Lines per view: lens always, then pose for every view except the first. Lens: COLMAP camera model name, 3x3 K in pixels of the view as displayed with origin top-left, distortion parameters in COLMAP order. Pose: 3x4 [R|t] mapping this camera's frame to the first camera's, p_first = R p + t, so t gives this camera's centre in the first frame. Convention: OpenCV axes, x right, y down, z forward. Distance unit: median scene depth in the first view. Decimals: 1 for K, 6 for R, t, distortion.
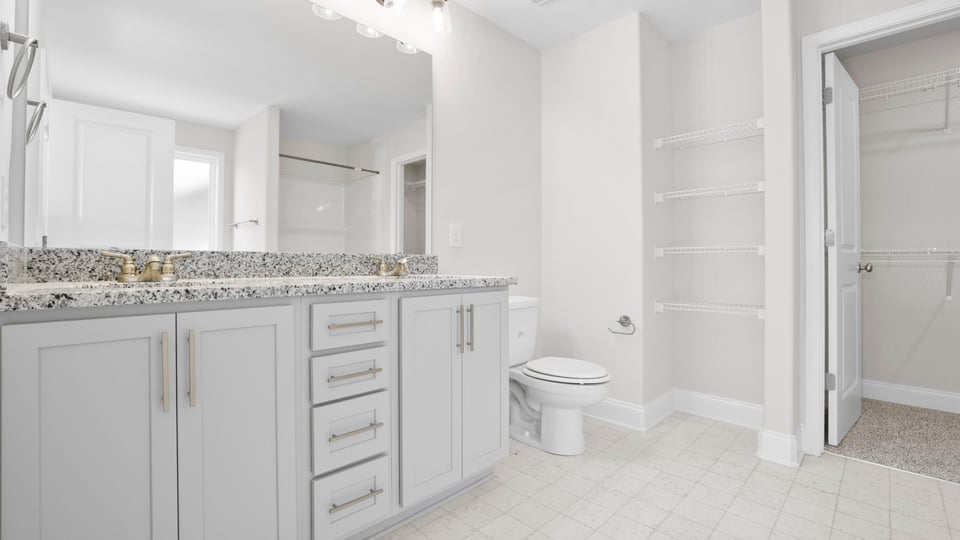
lens RADIAL K [[422.7, 0, 476.5], [0, 422.7, 266.9], [0, 0, 1]] dist [0.000421, 0.000297]
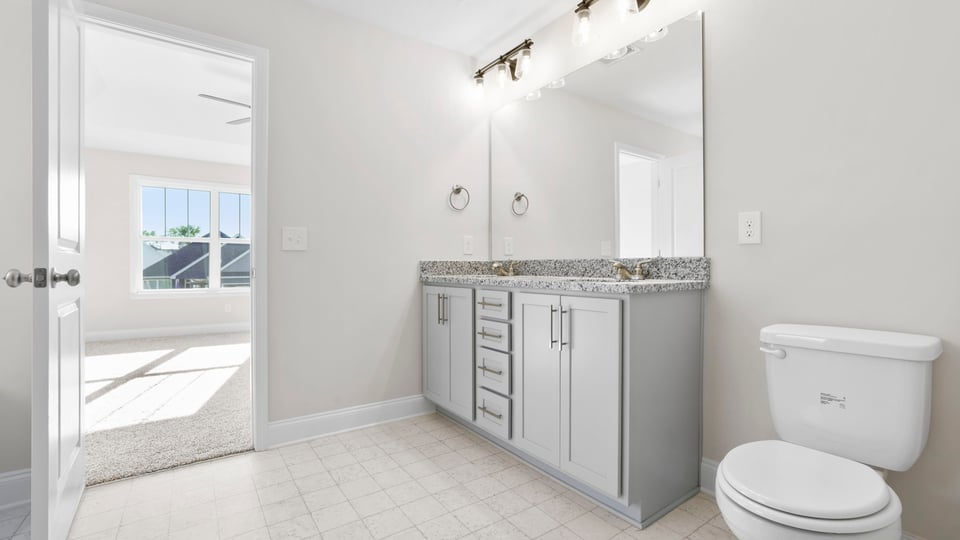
lens RADIAL K [[422.7, 0, 476.5], [0, 422.7, 266.9], [0, 0, 1]] dist [0.000421, 0.000297]
pose [[-0.155340, -0.000470, -0.987861, 1.037408], [-0.008615, 0.999963, 0.000879, -0.007960], [0.987824, 0.008647, -0.155338, 0.934121]]
